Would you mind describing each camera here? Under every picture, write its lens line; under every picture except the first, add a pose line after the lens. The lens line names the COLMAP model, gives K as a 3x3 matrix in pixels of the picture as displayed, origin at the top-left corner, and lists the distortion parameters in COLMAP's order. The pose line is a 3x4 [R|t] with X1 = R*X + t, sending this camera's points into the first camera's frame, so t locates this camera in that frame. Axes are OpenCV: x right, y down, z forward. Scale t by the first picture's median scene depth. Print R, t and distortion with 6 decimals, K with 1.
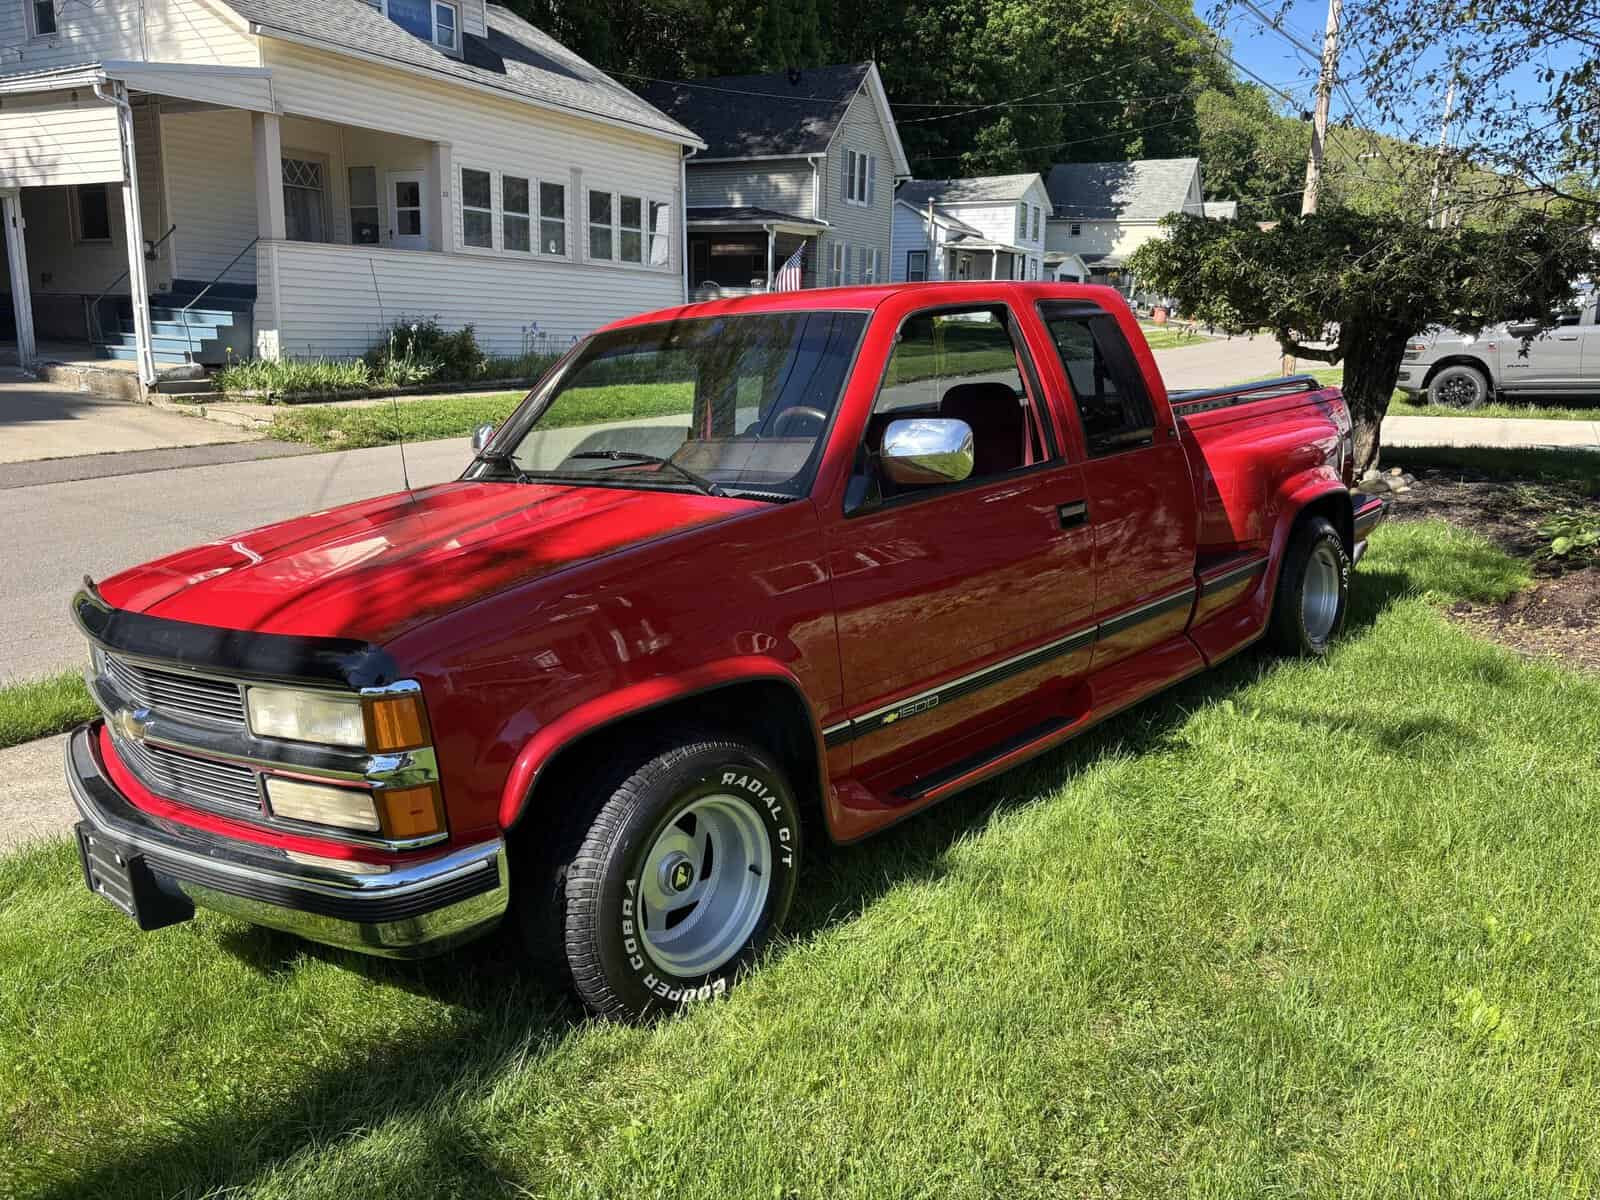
lens RADIAL K [[1221.9, 0, 796.0], [0, 1221.9, 625.0], [0, 0, 1]] dist [0.001541, -0.017263]
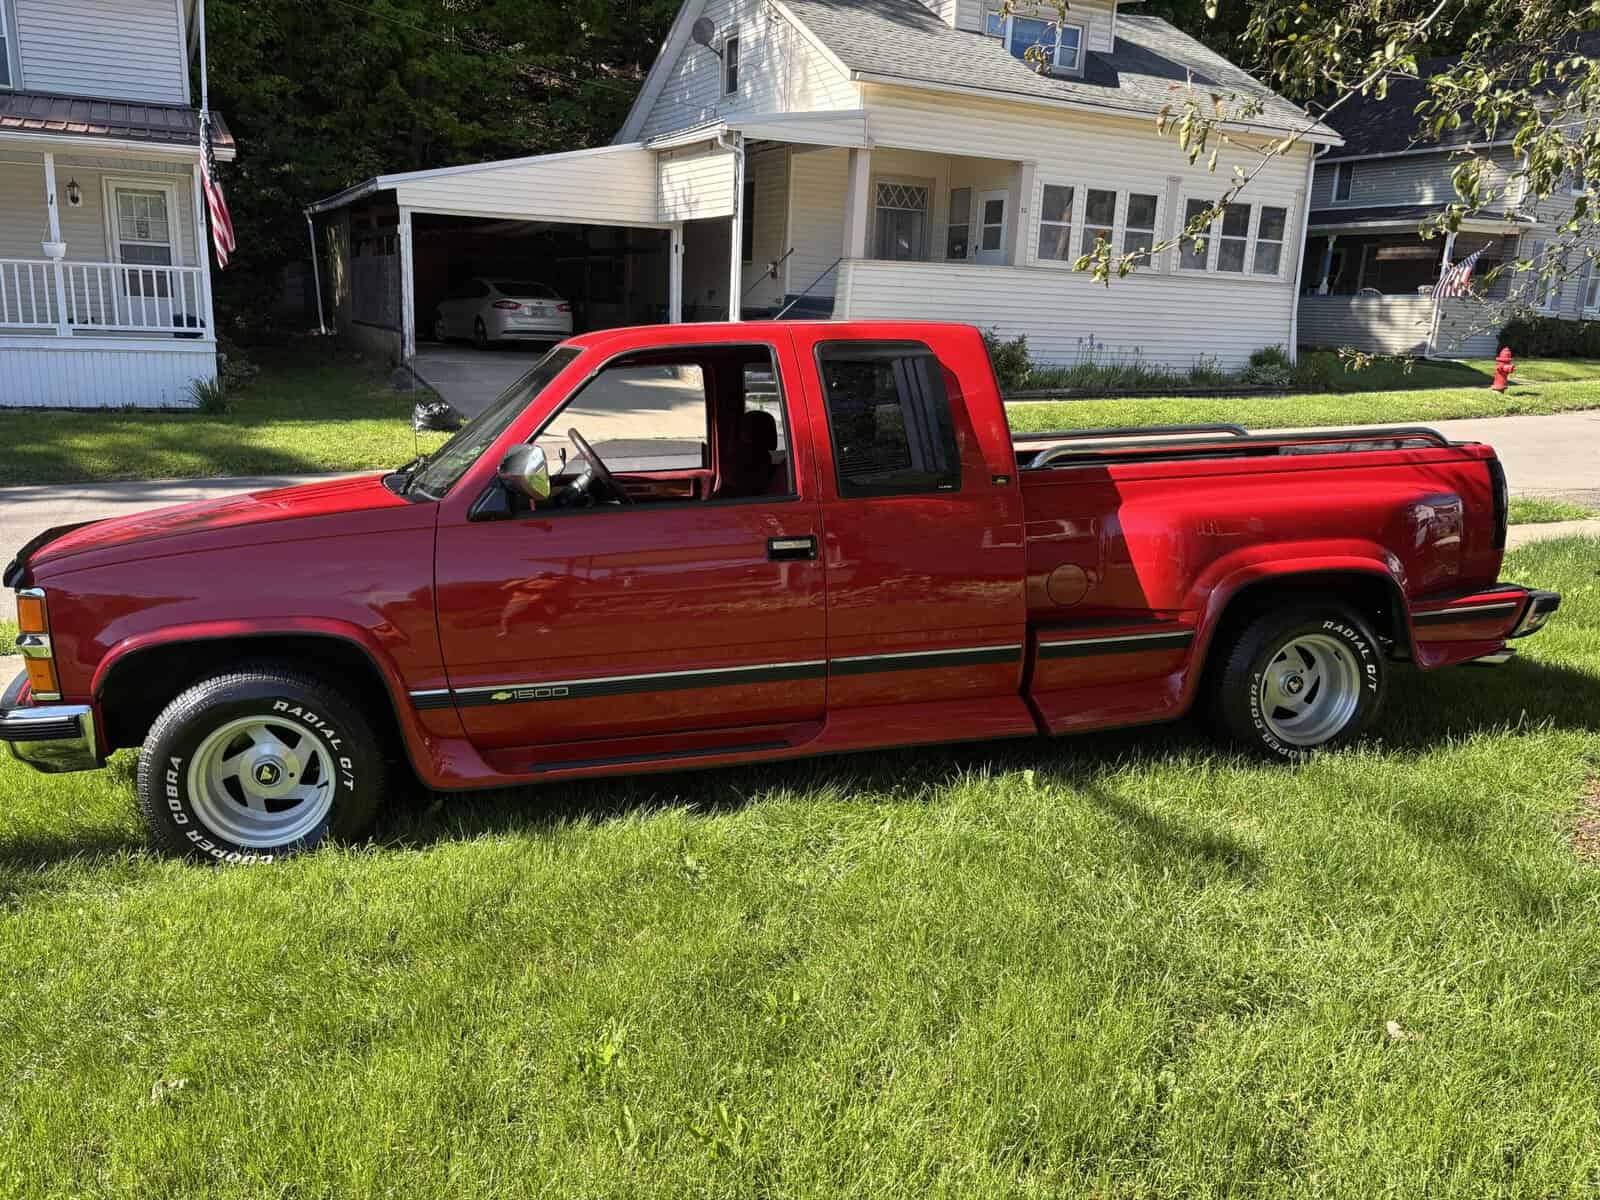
lens RADIAL K [[1218.0, 0, 767.5], [0, 1218.0, 613.7], [0, 0, 1]] dist [0.003634, -0.004444]
pose [[0.821197, 0.138698, -0.553533, 0.170174], [-0.144910, 0.988901, 0.032805, -0.014415], [0.551939, 0.053273, 0.832181, 0.029236]]
